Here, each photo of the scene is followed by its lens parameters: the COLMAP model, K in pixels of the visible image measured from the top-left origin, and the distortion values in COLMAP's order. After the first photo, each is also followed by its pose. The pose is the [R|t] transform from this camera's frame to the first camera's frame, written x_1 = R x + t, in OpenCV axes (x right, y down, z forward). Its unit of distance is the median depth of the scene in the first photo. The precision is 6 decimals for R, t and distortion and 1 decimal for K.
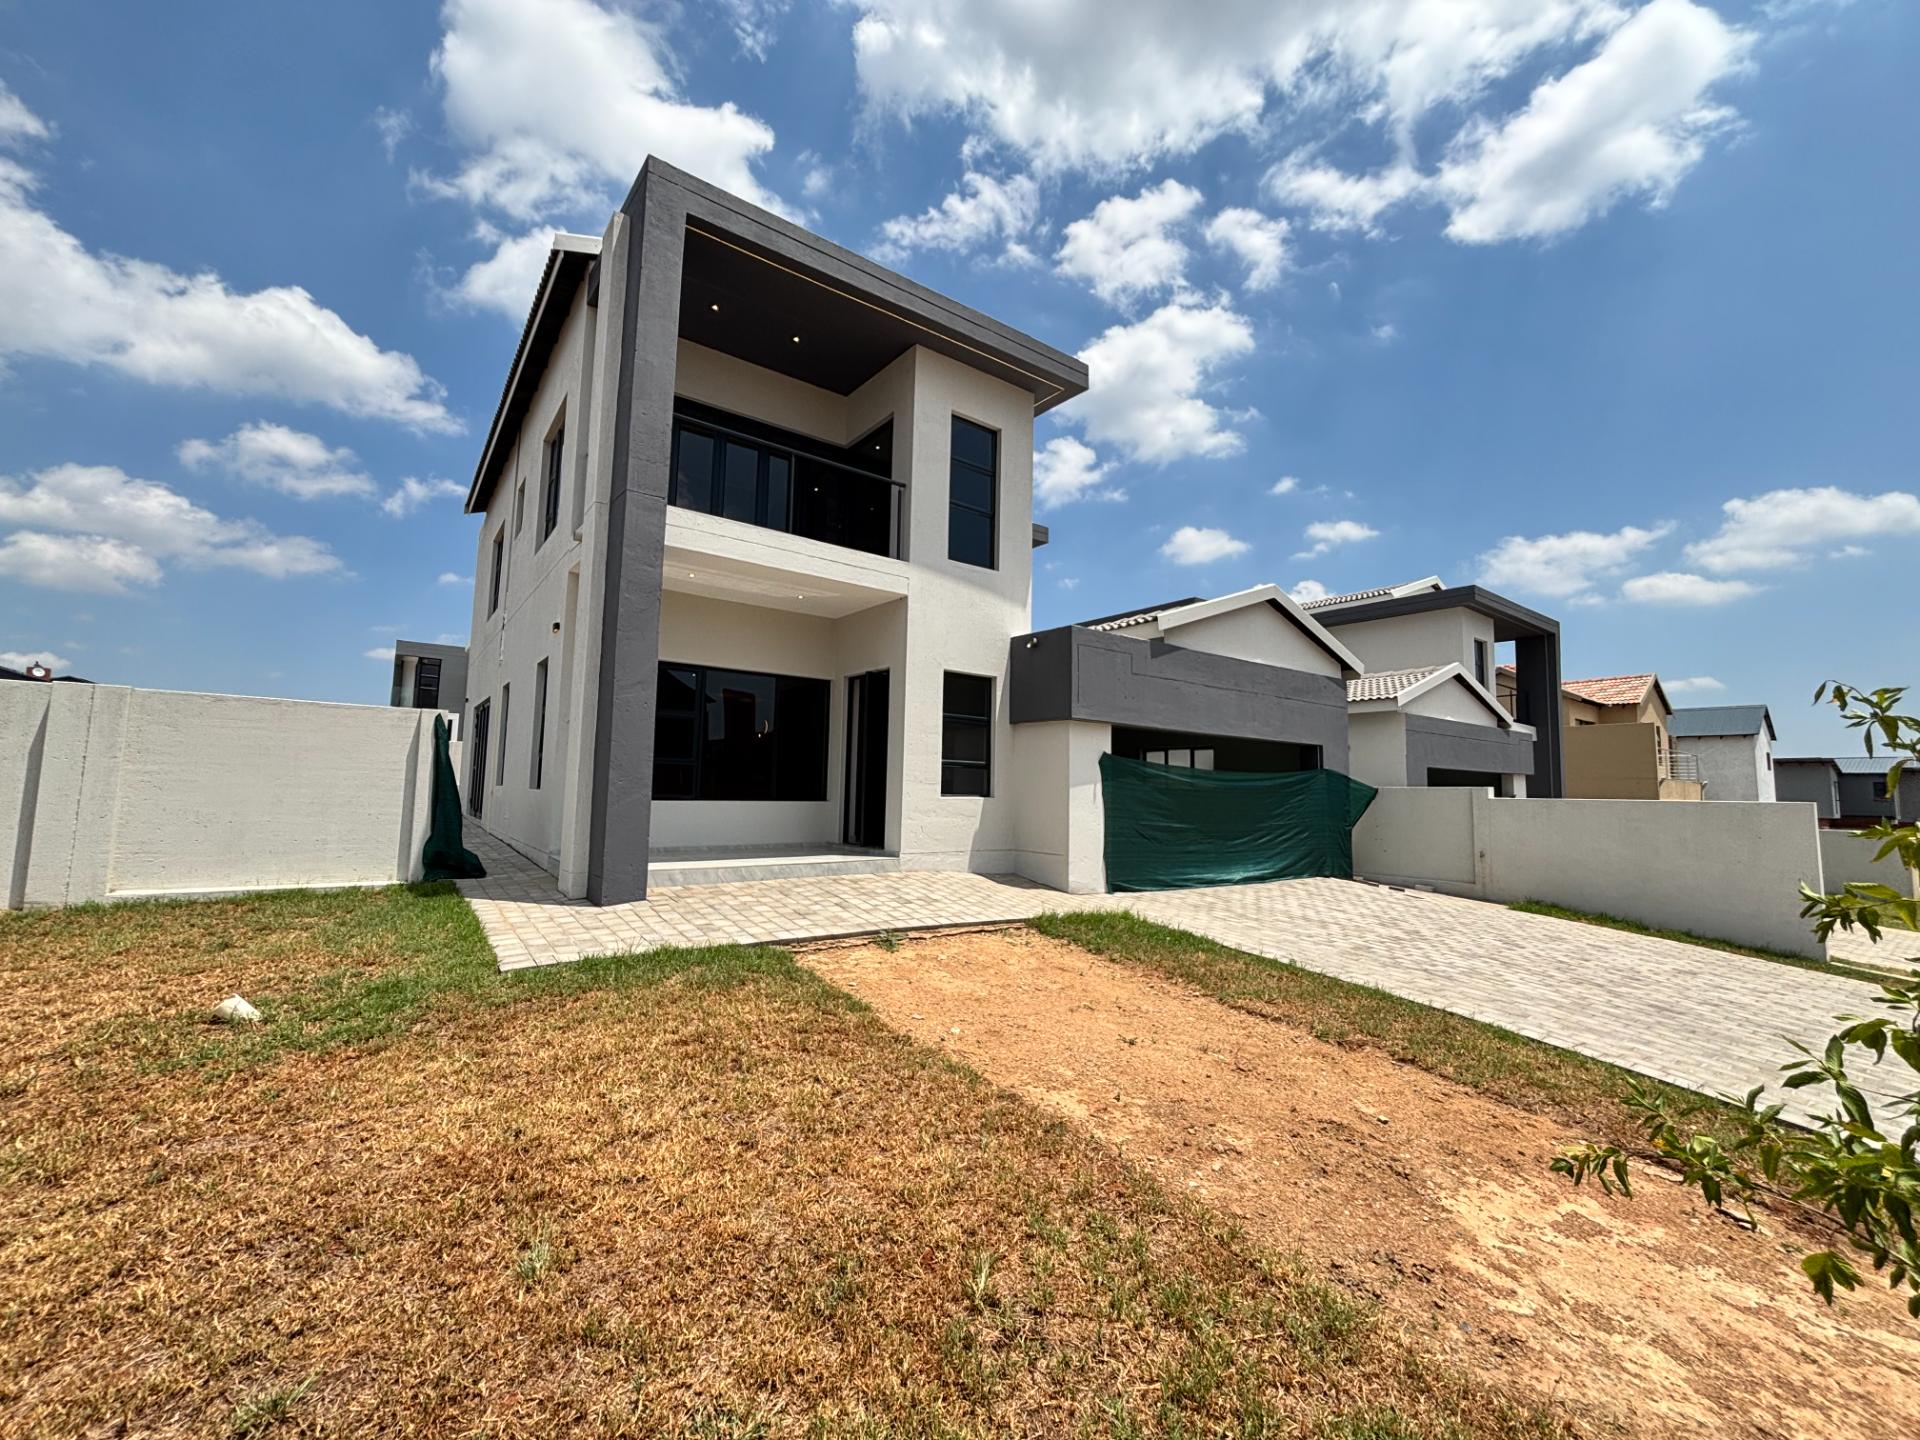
lens RADIAL K [[776.9, 0, 958.4], [0, 776.9, 731.6], [0, 0, 1]] dist [-0.001994, -0.001024]
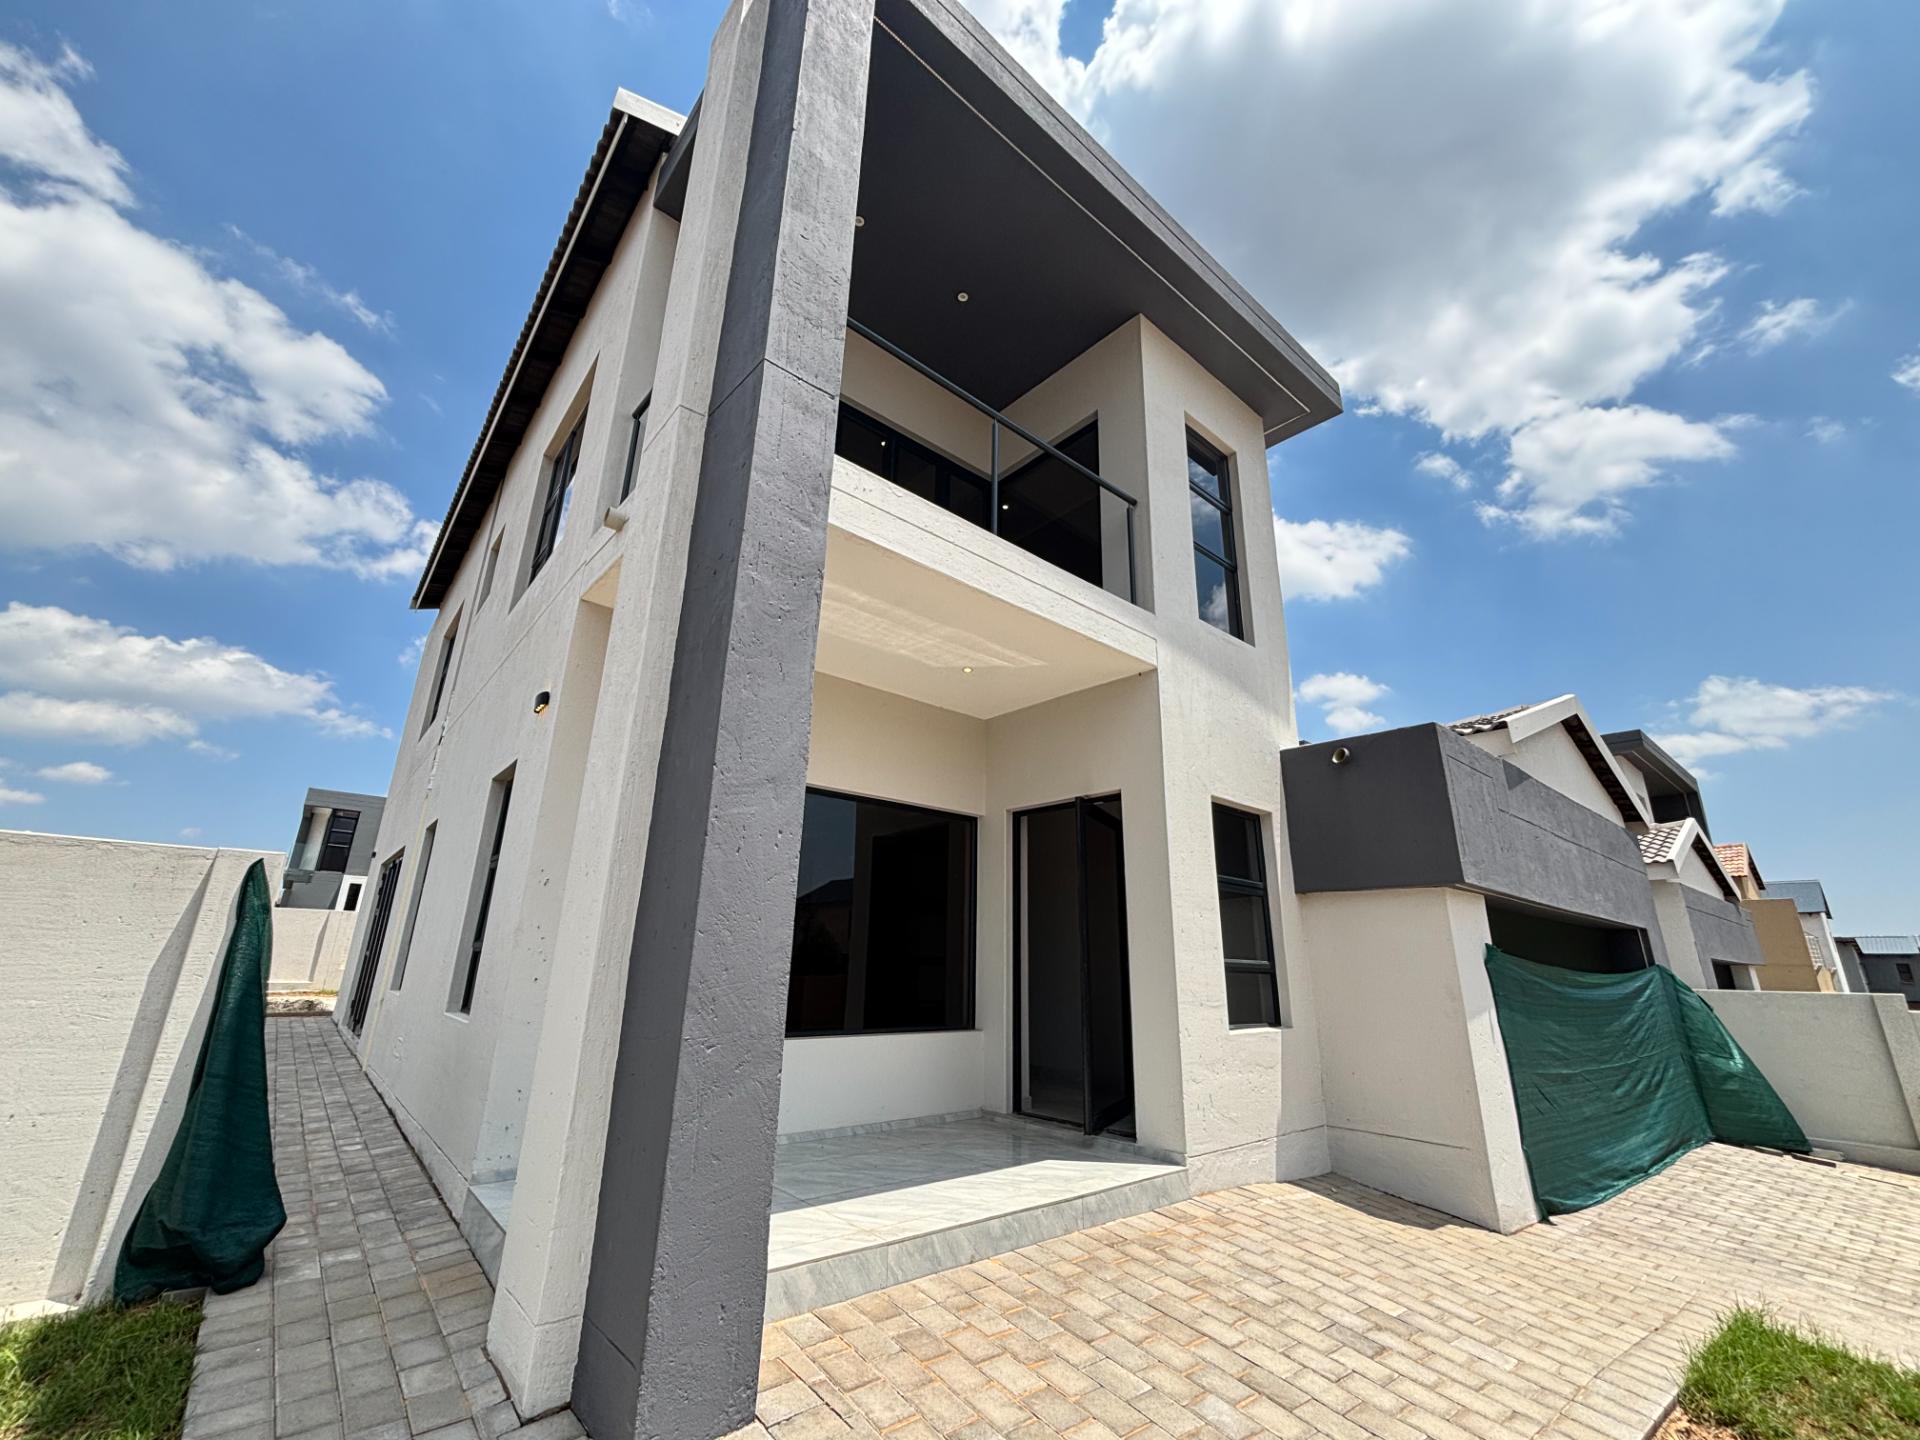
lens RADIAL K [[779.6, 0, 953.9], [0, 779.6, 710.9], [0, 0, 1]] dist [0.013815, 0.000060]
pose [[0.998465, 0.021054, 0.051234, -0.235982], [-0.008495, 0.972206, -0.233975, -0.002879], [-0.054737, 0.233180, 0.970892, 0.415593]]
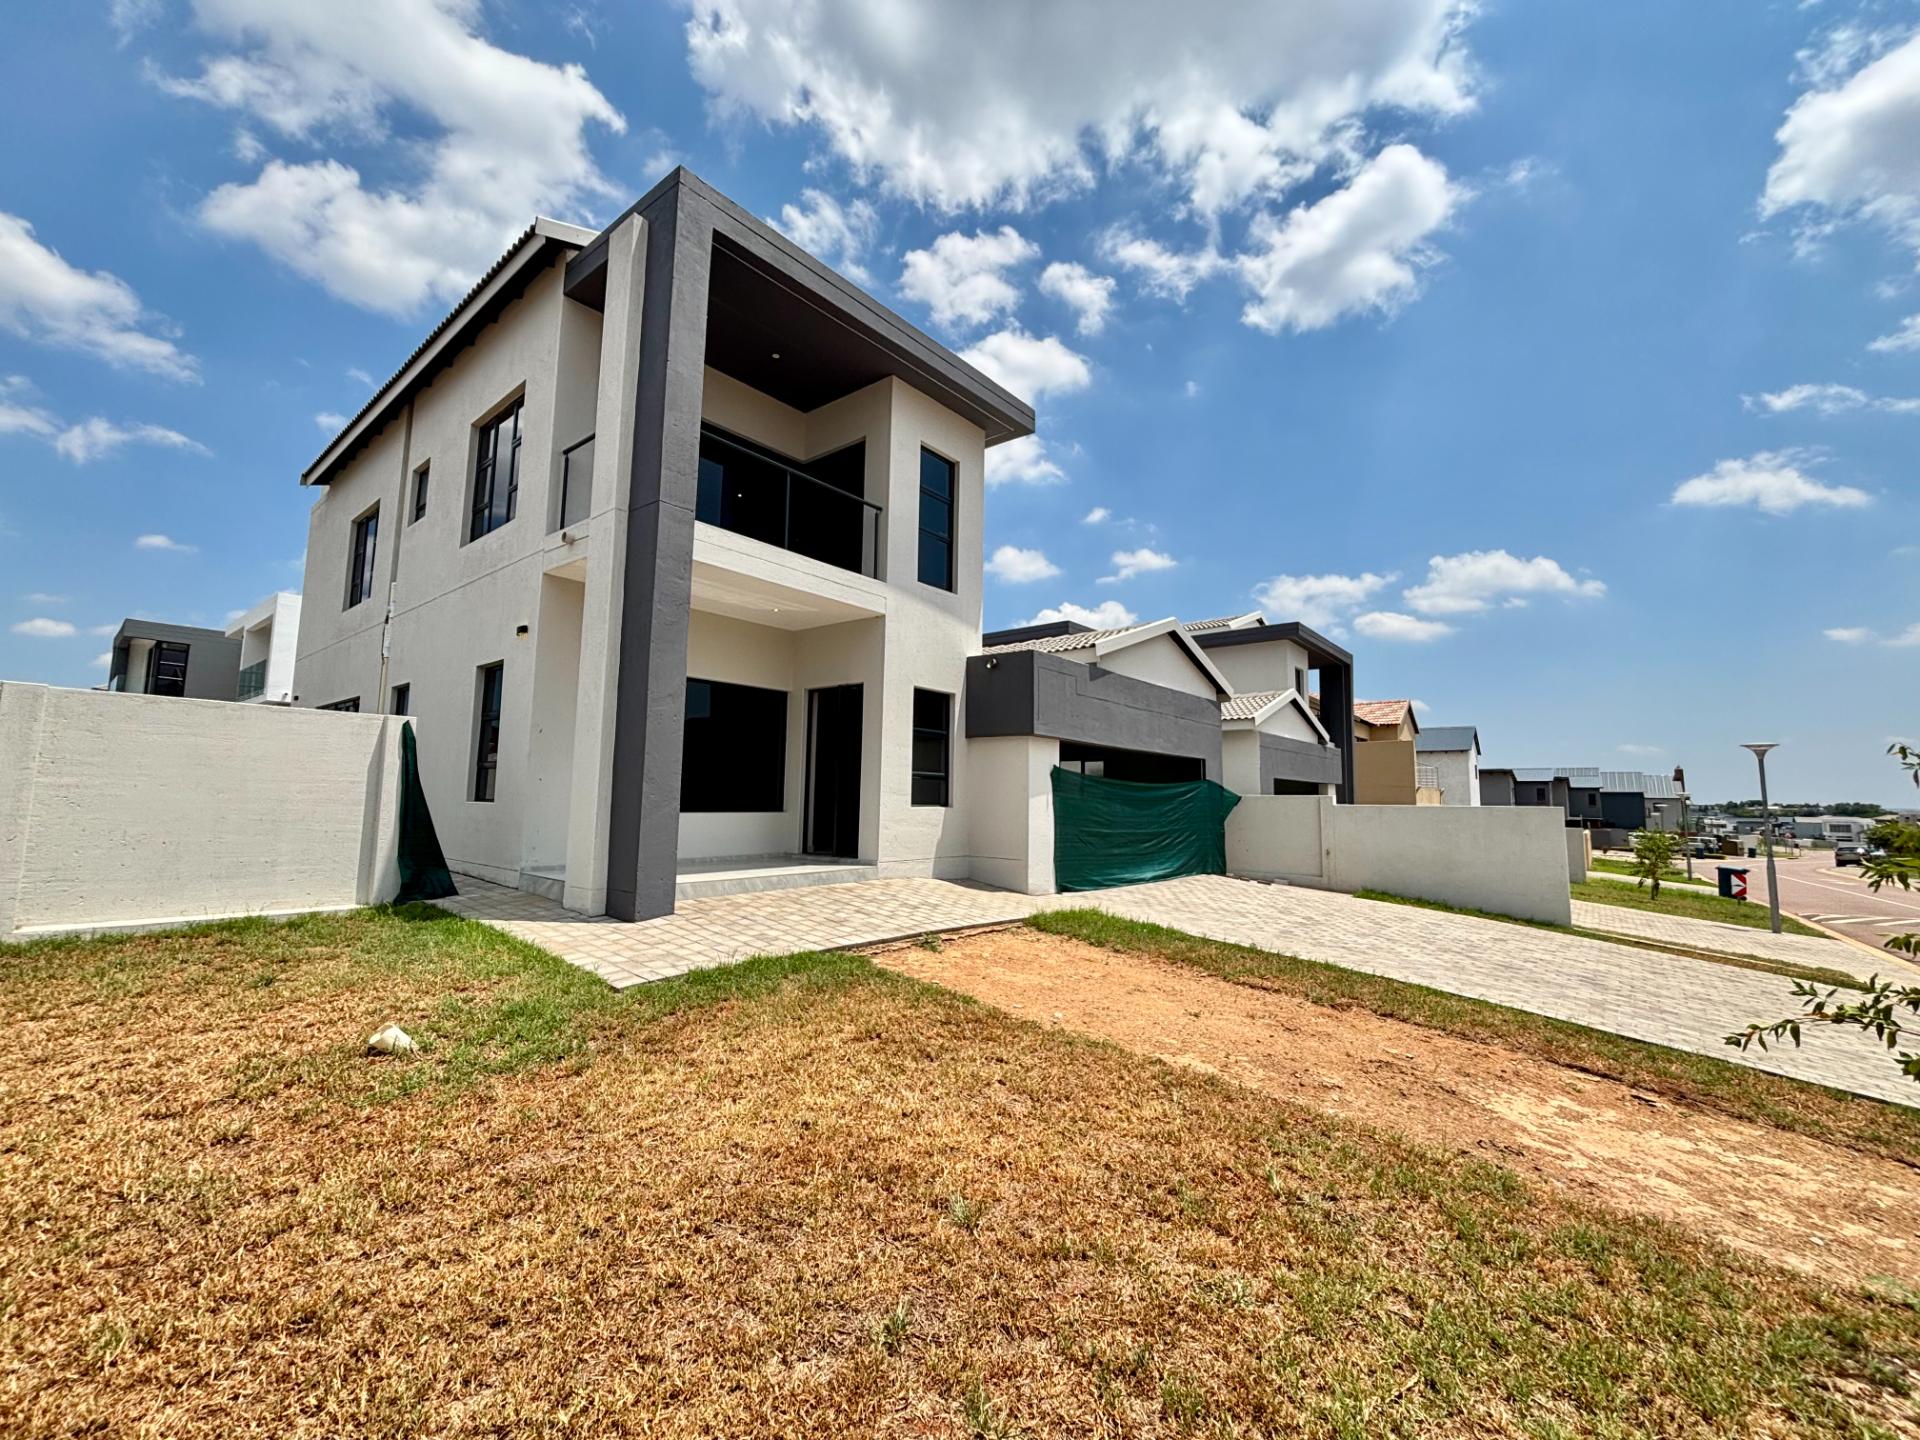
lens RADIAL K [[777.2, 0, 961.2], [0, 777.2, 719.6], [0, 0, 1]] dist [-0.007445, 0.000183]
pose [[0.972293, 0.018120, 0.233063, -0.195409], [-0.012077, 0.999554, -0.027330, -0.005844], [-0.233454, 0.023758, 0.972077, -0.035770]]
